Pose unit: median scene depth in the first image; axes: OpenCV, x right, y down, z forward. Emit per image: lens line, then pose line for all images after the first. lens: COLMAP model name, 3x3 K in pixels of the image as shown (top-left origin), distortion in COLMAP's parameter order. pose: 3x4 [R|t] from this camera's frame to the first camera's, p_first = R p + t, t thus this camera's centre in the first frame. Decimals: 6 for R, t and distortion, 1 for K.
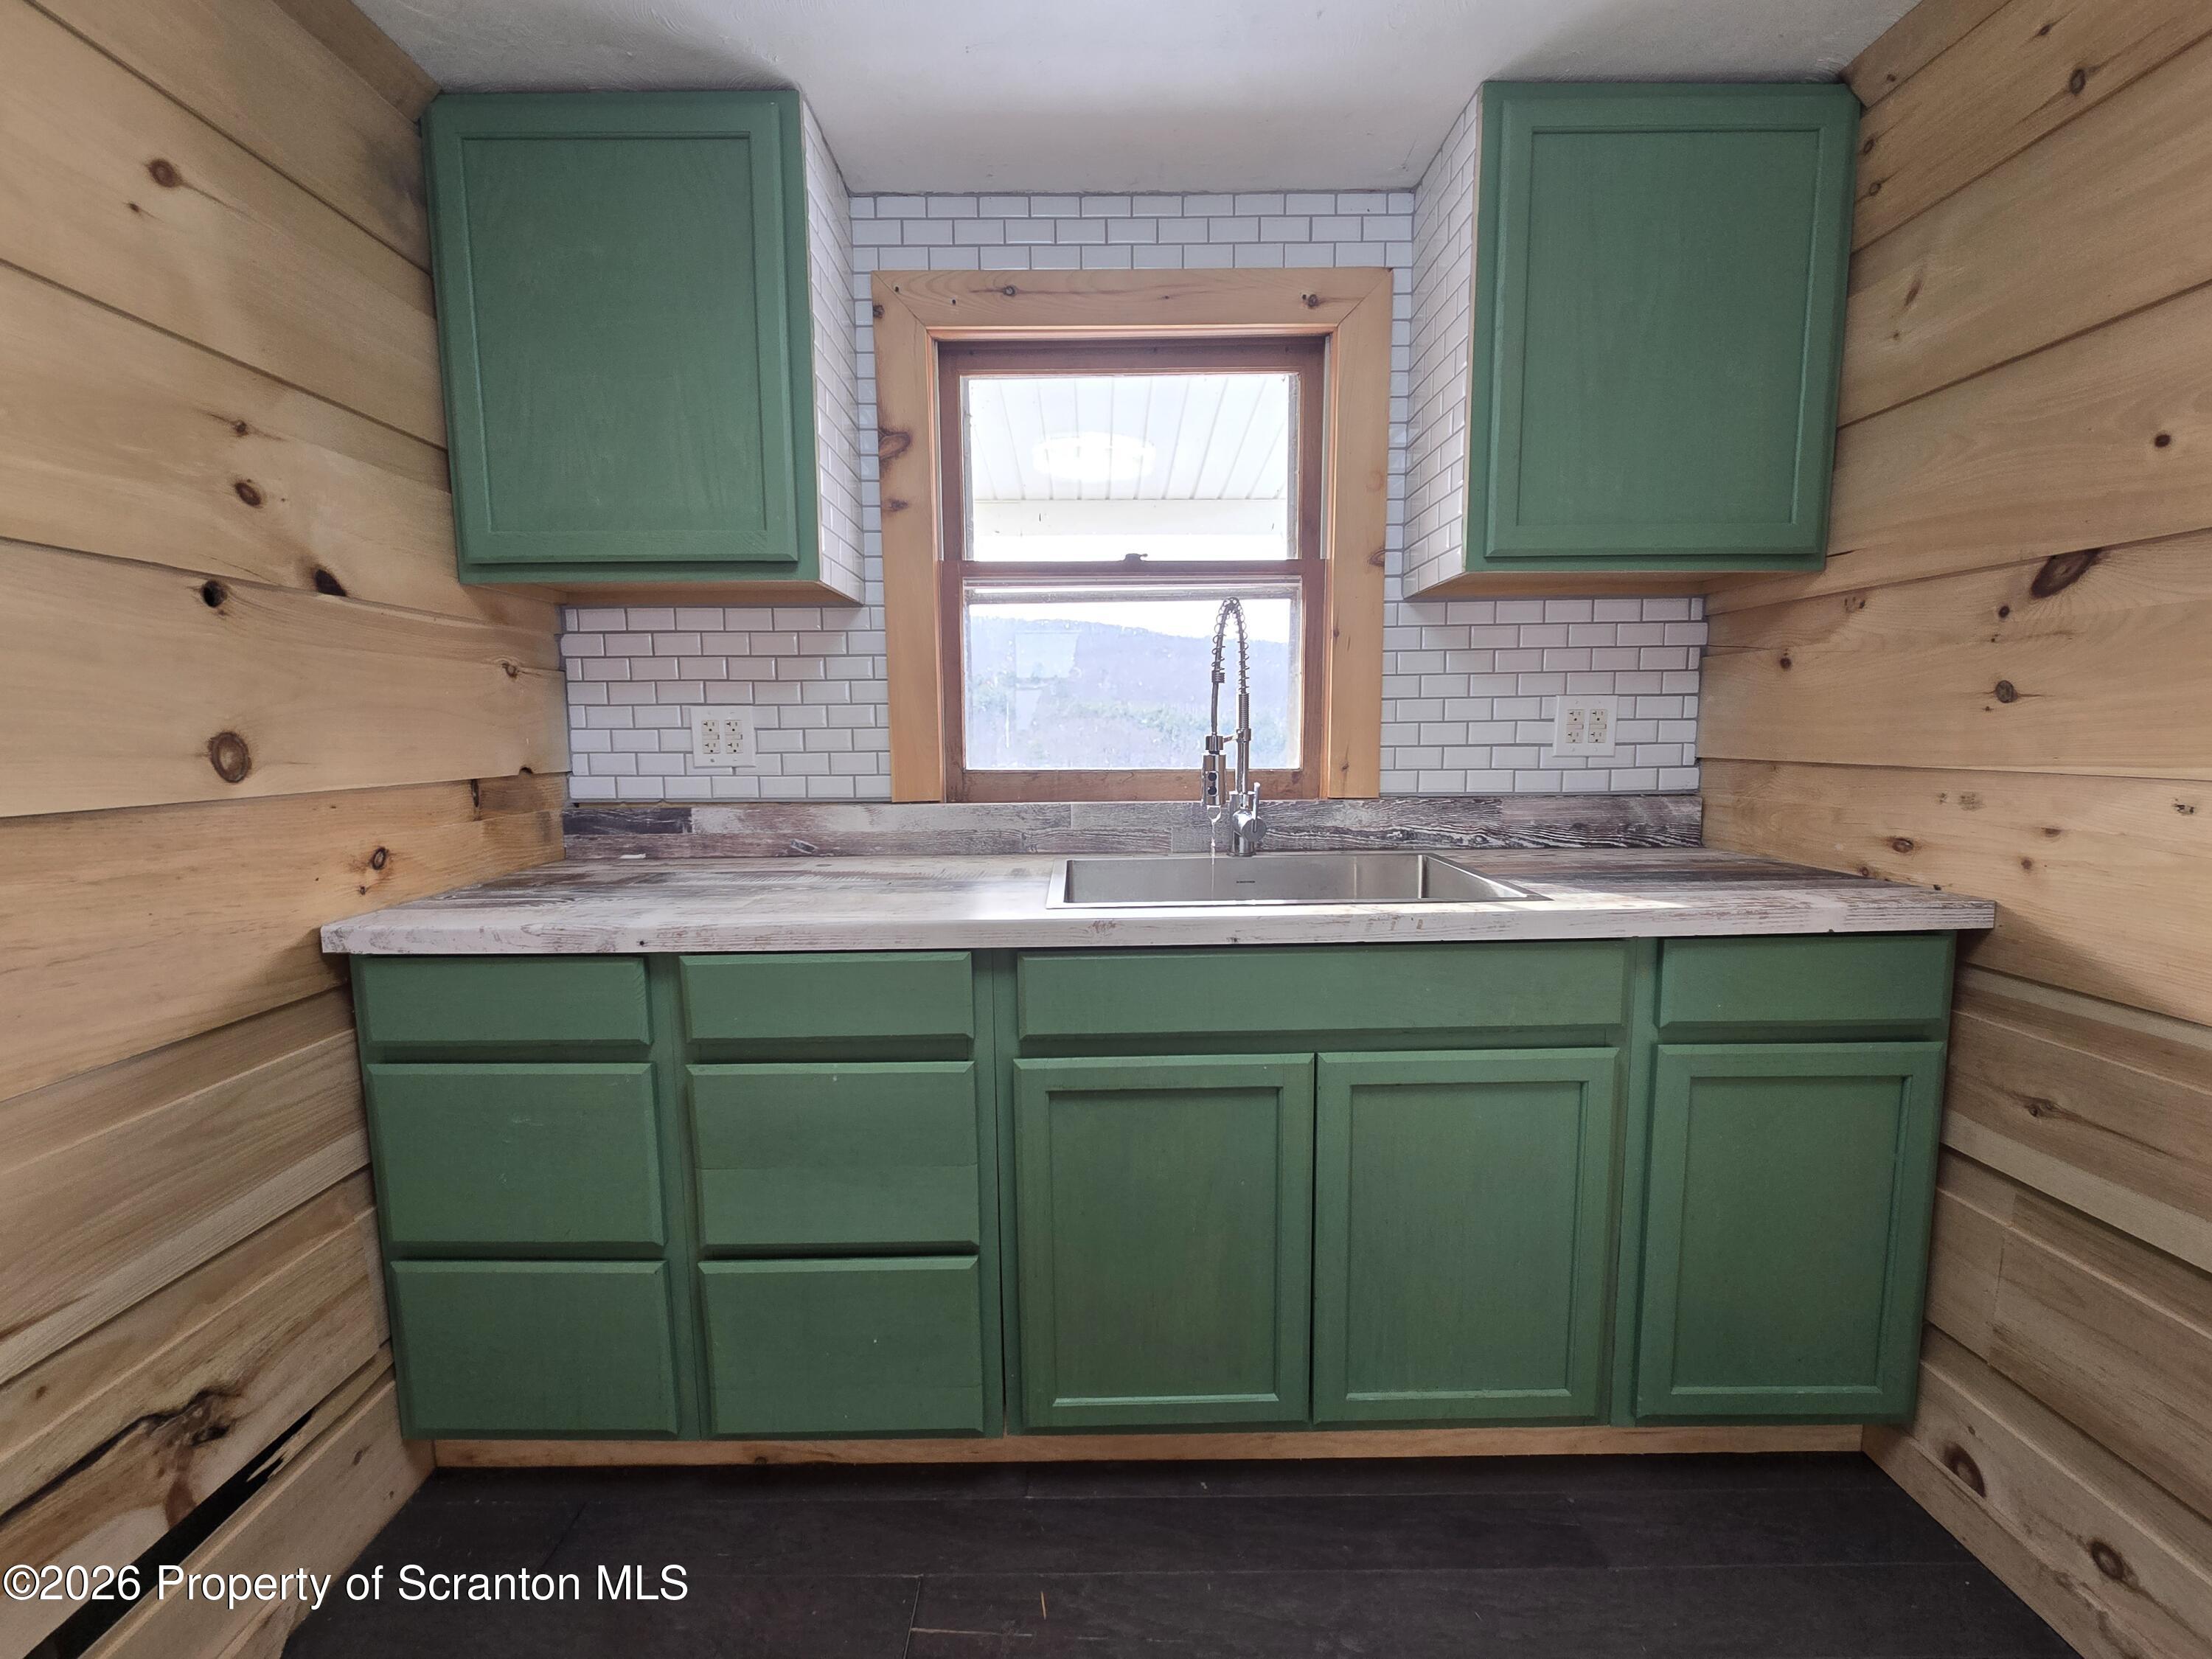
lens RADIAL K [[899.2, 0, 1092.8], [0, 899.2, 820.5], [0, 0, 1]] dist [0.000867, 0.000042]
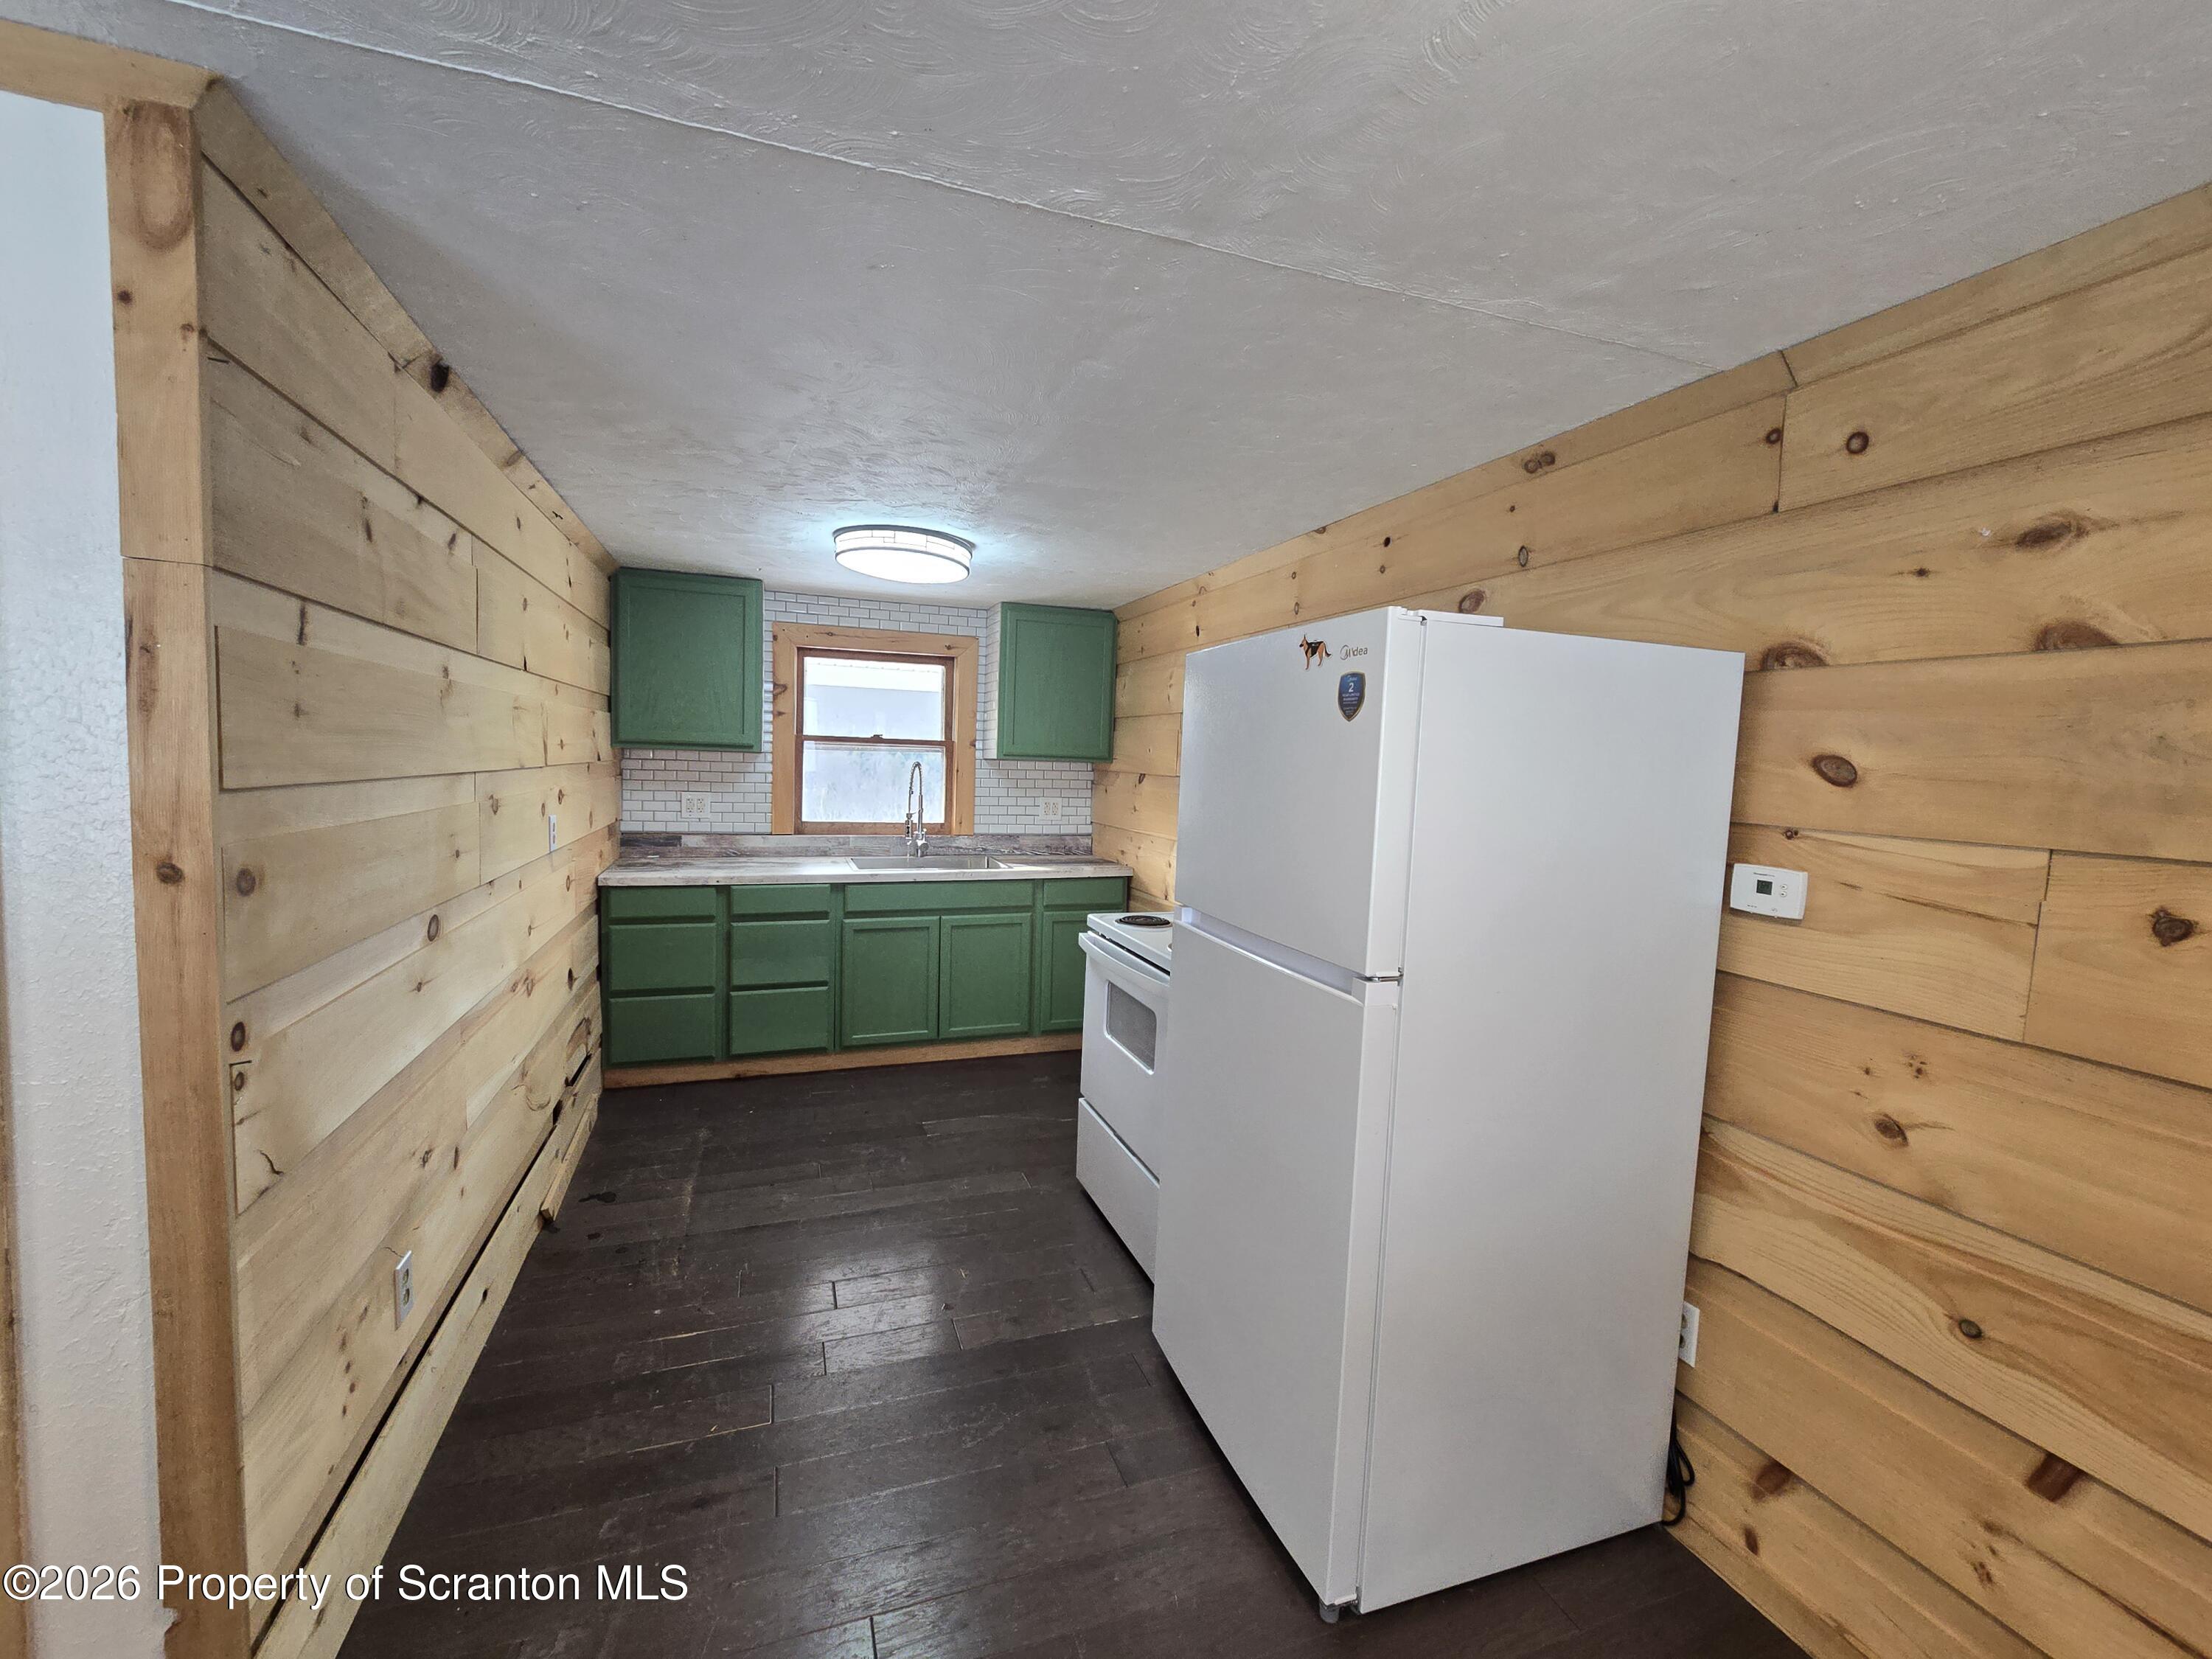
lens RADIAL K [[899.2, 0, 1092.8], [0, 899.2, 820.5], [0, 0, 1]] dist [0.000867, 0.000042]
pose [[0.940856, 0.018082, 0.338324, -0.235025], [-0.008677, 0.999533, -0.029291, 0.005799], [-0.338696, 0.024623, 0.940574, -1.566562]]
